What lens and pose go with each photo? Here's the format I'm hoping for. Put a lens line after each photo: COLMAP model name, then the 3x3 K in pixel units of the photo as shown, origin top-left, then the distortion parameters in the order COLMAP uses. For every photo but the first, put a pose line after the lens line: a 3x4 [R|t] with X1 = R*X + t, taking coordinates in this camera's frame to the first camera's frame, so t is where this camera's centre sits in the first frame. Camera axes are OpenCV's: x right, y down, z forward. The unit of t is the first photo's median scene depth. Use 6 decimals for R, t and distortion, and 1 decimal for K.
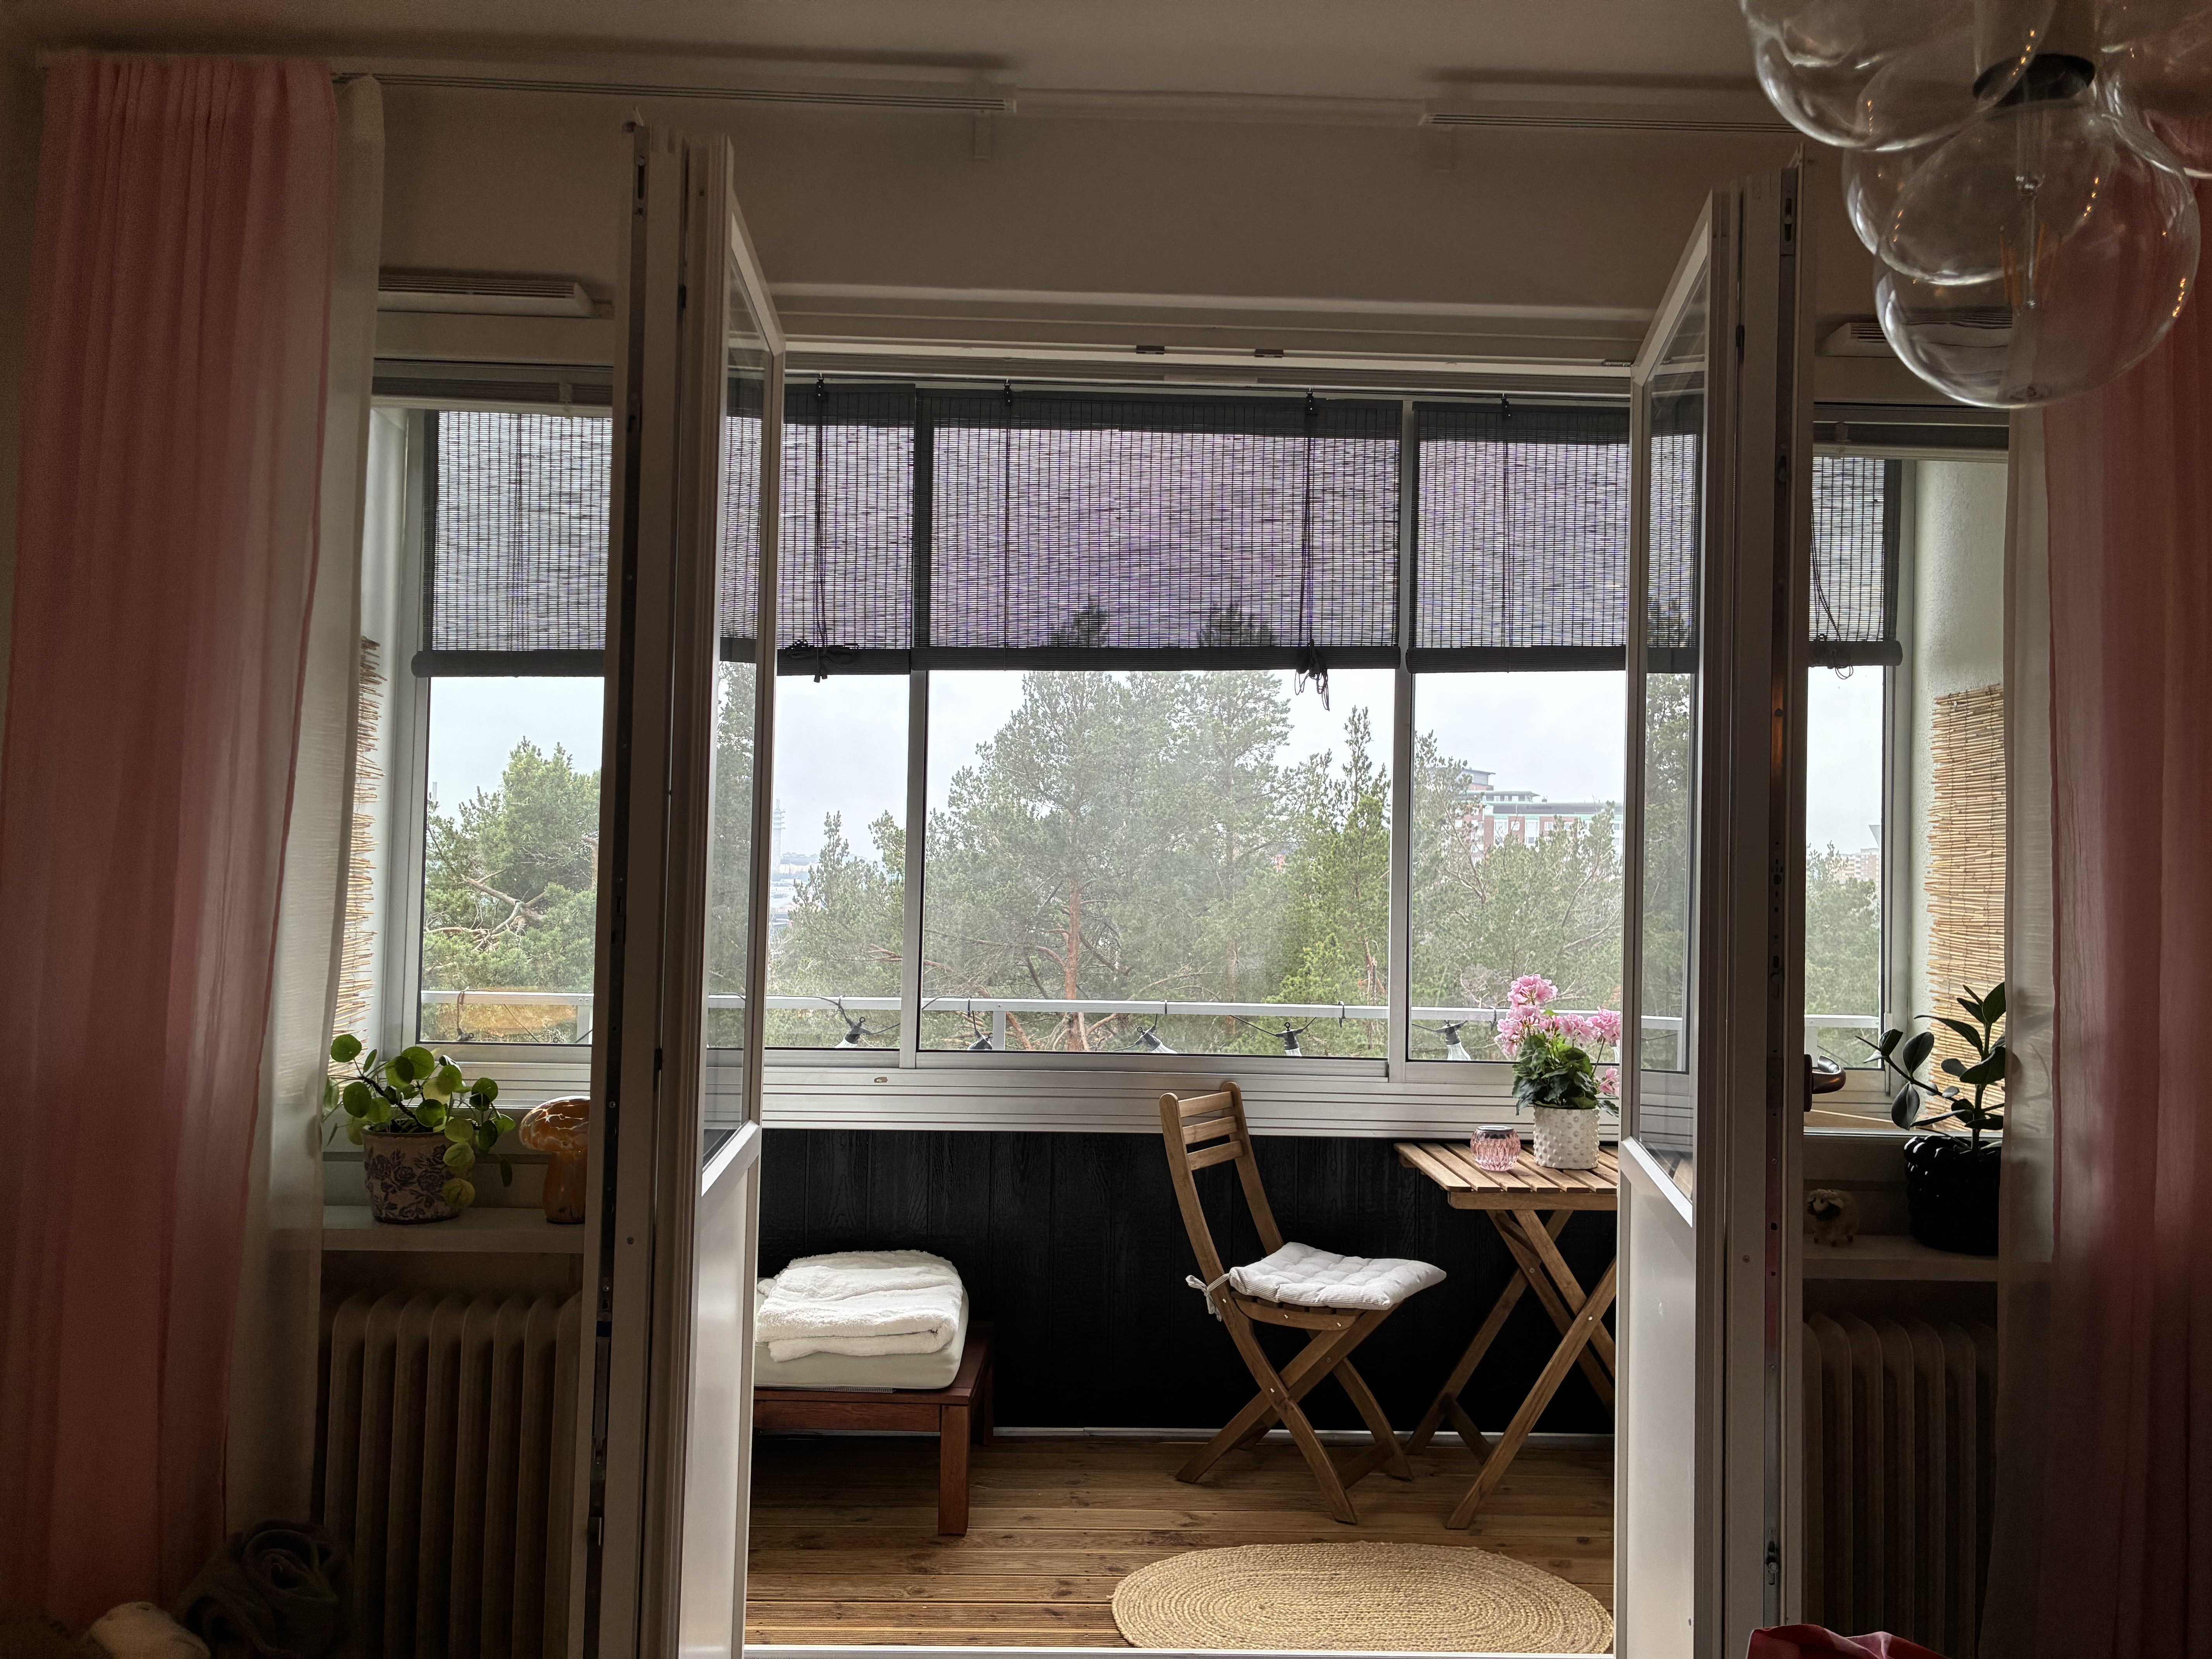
lens RADIAL K [[1677.2, 0, 1107.7], [0, 1677.2, 830.9], [0, 0, 1]] dist [0.023436, -0.024383]
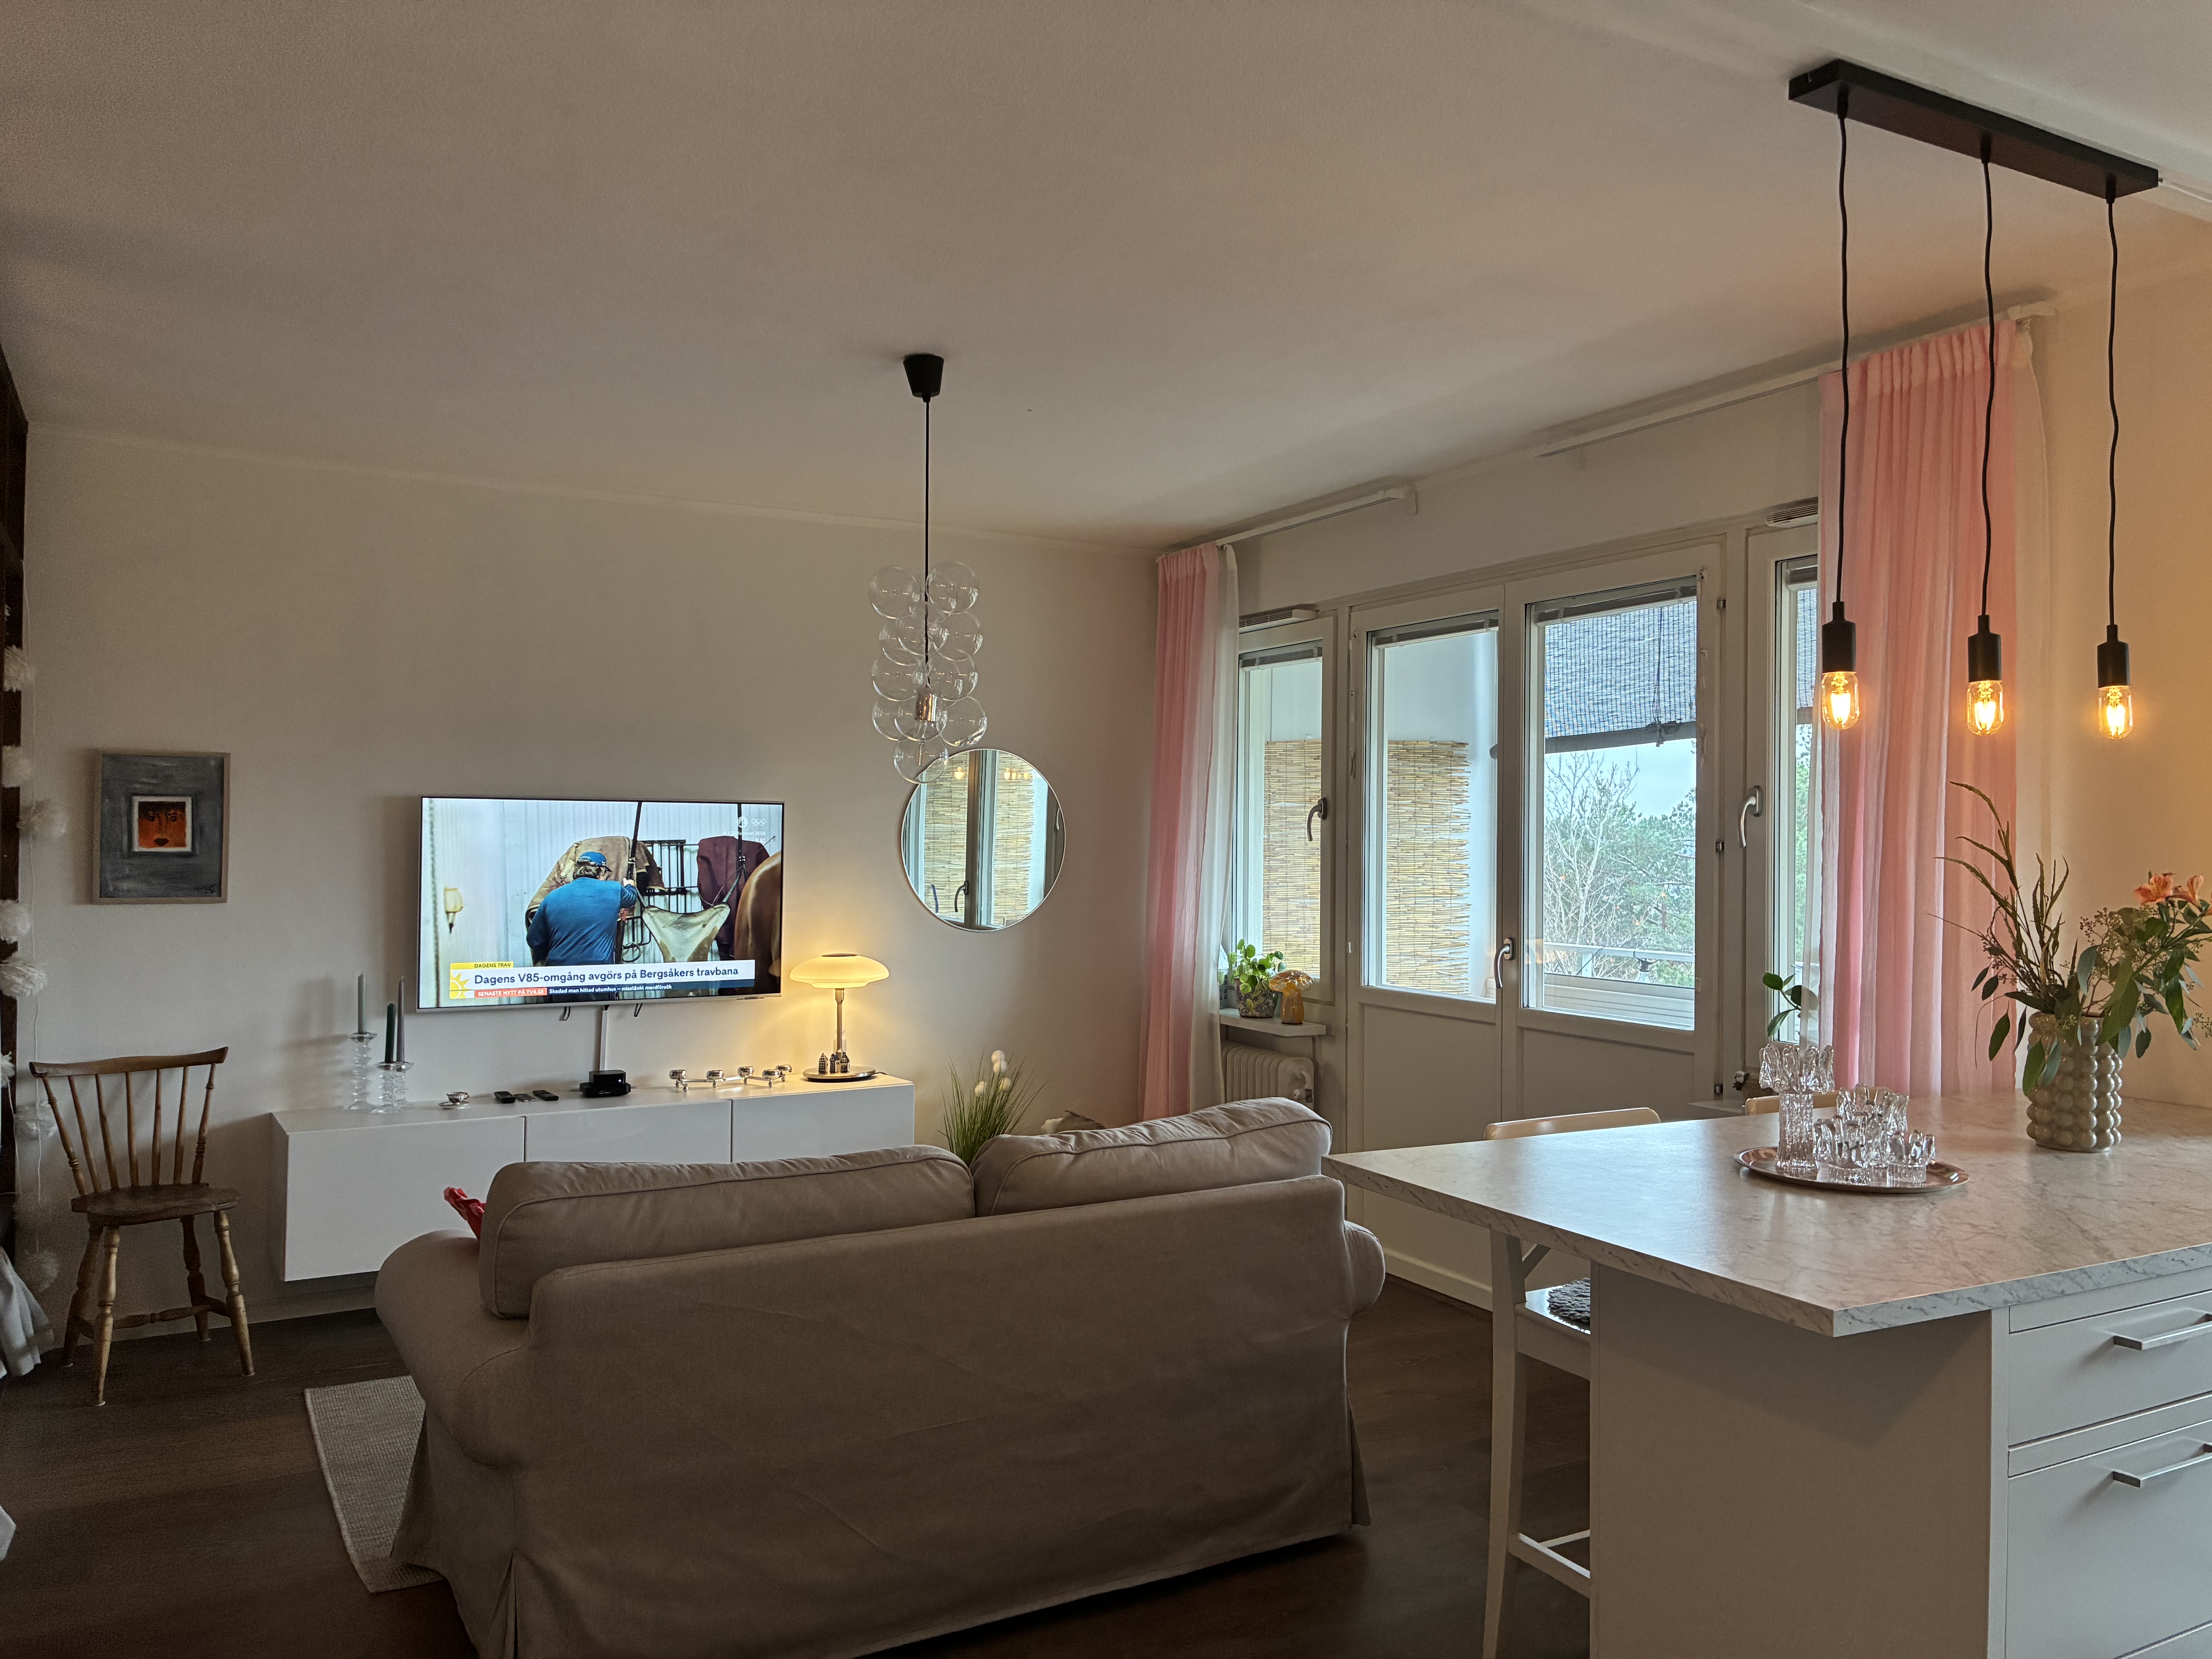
lens RADIAL K [[1677.2, 0, 1103.3], [0, 1677.2, 829.9], [0, 0, 1]] dist [0.023436, -0.024383]
pose [[0.451400, -0.019666, -0.892105, 1.594438], [0.020597, 0.999720, -0.011616, -0.008827], [0.892084, -0.013131, 0.451679, -0.255885]]
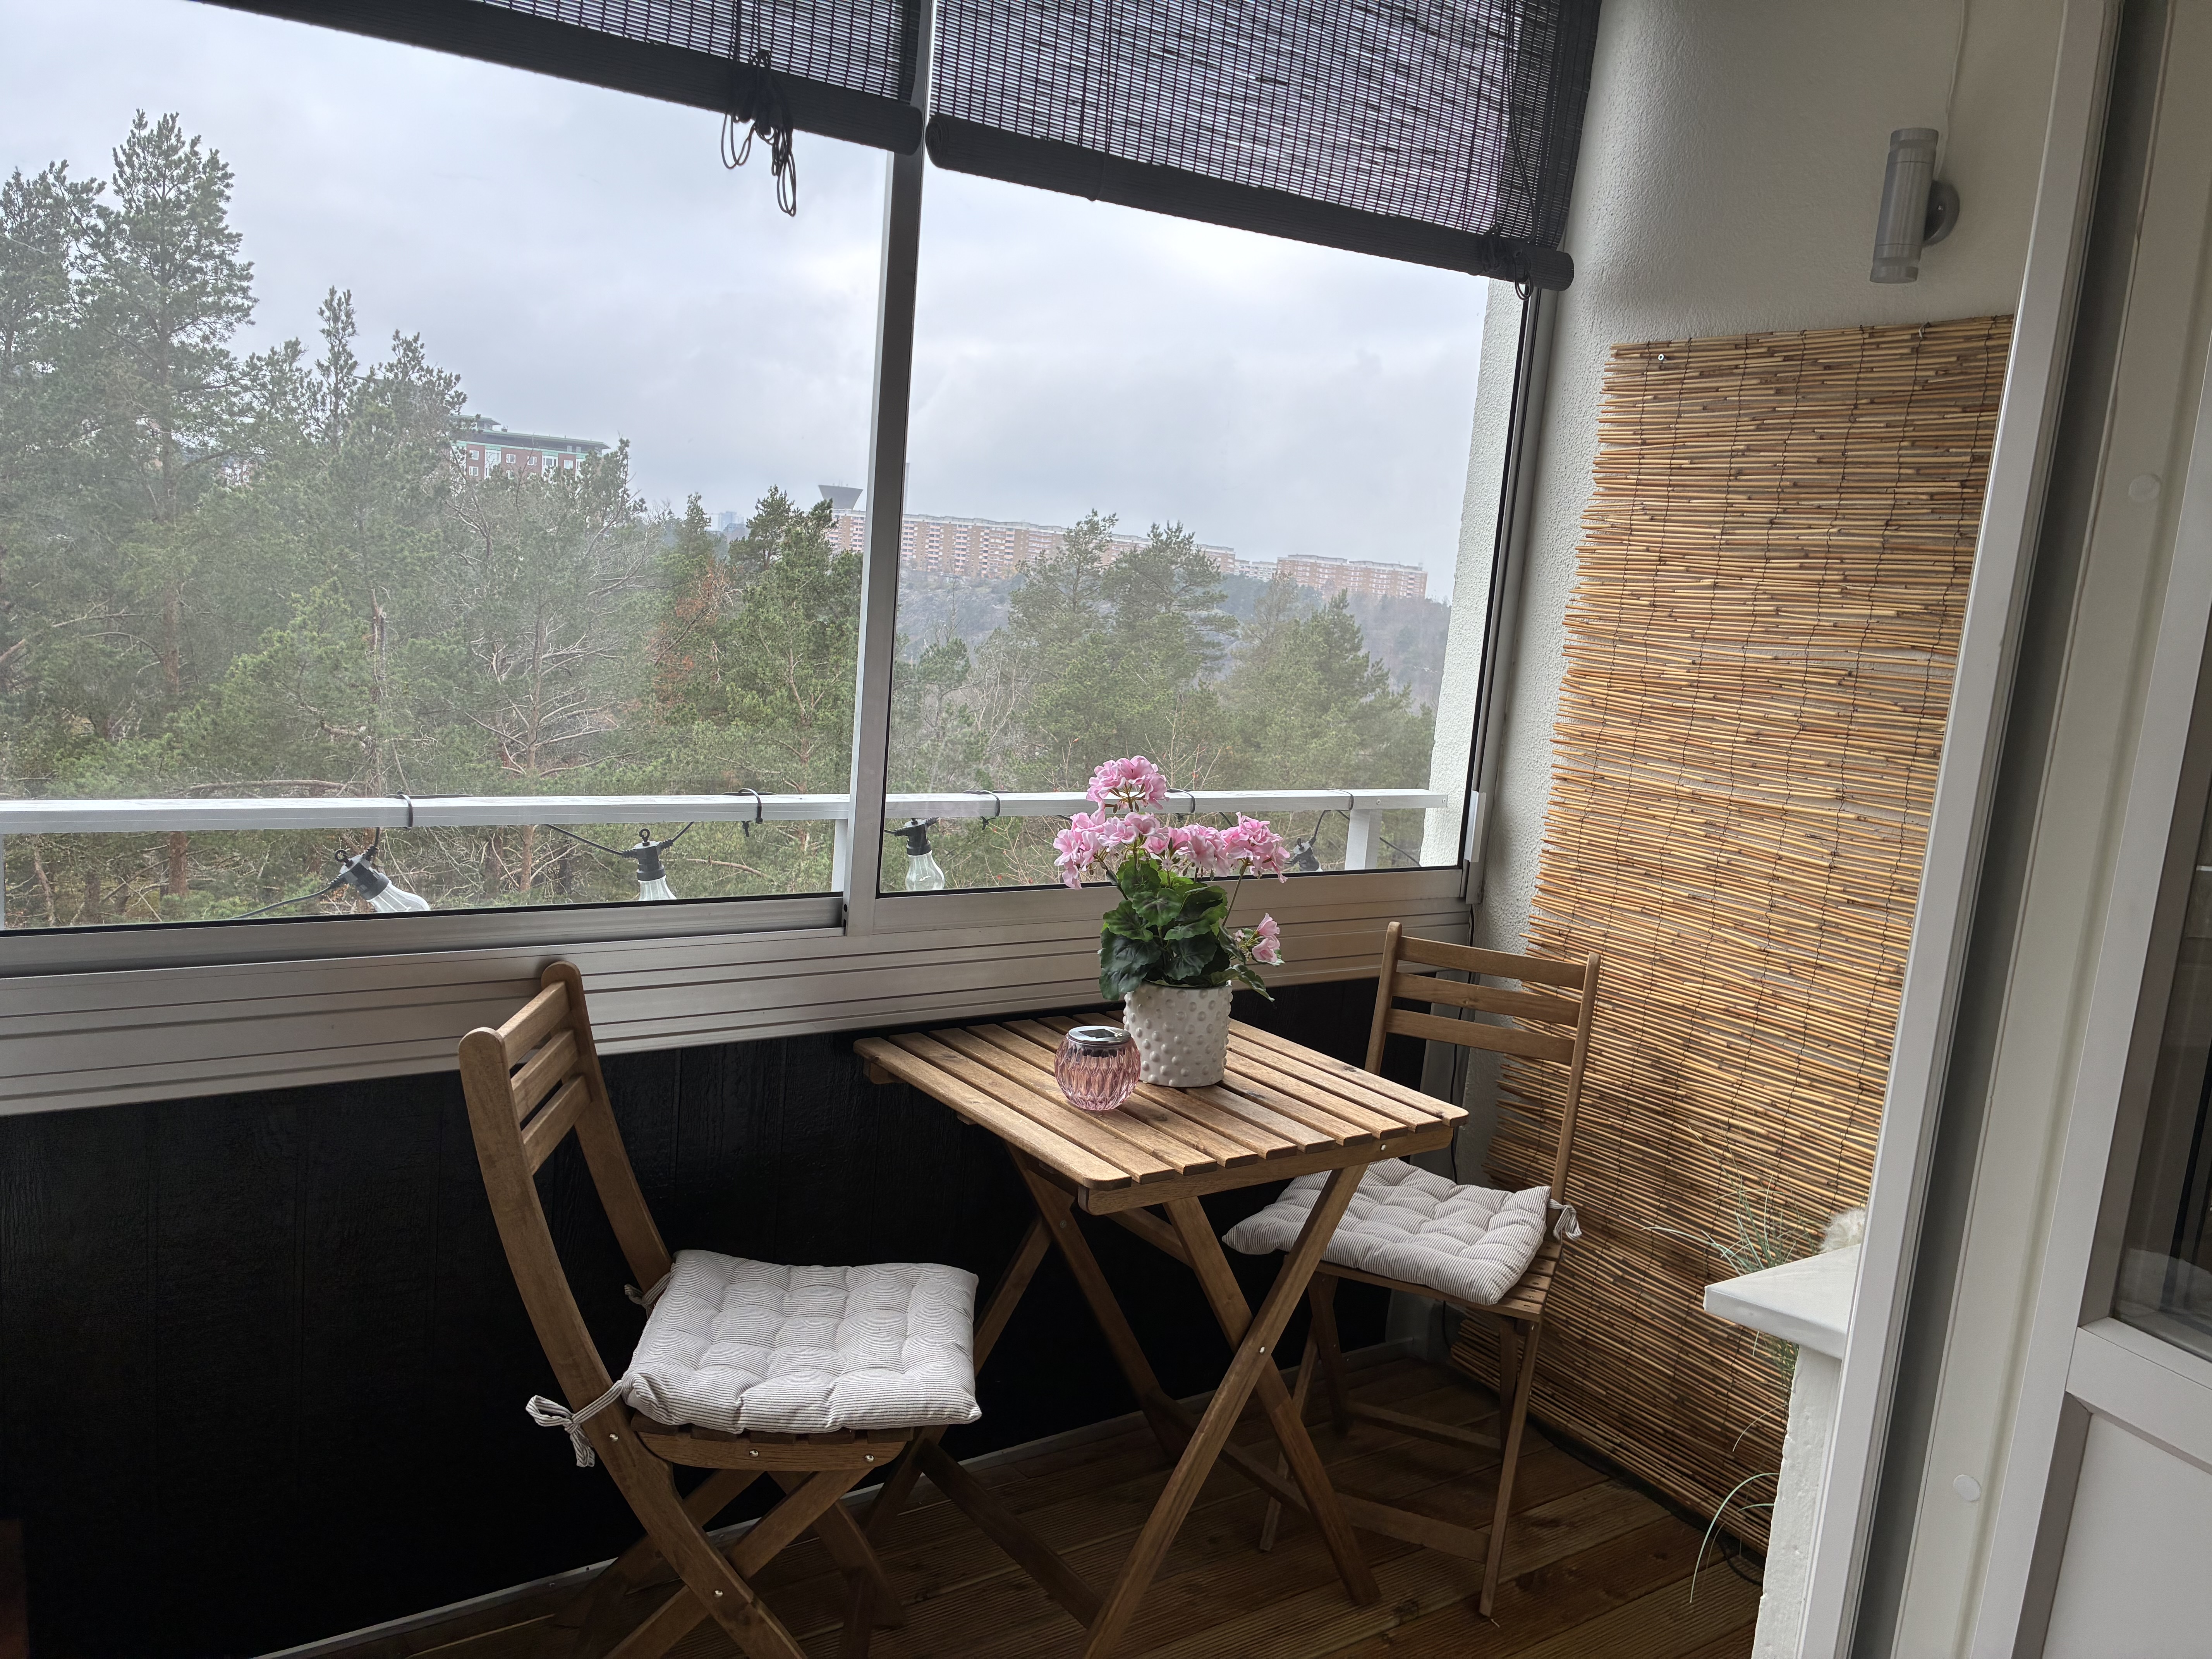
lens RADIAL K [[1677.2, 0, 1117.1], [0, 1677.2, 832.9], [0, 0, 1]] dist [0.023436, -0.024383]
pose [[0.821326, -0.036536, 0.569288, -0.074987], [-0.084268, 0.979228, 0.184422, 0.006239], [-0.564200, -0.199443, 0.801187, 0.518501]]
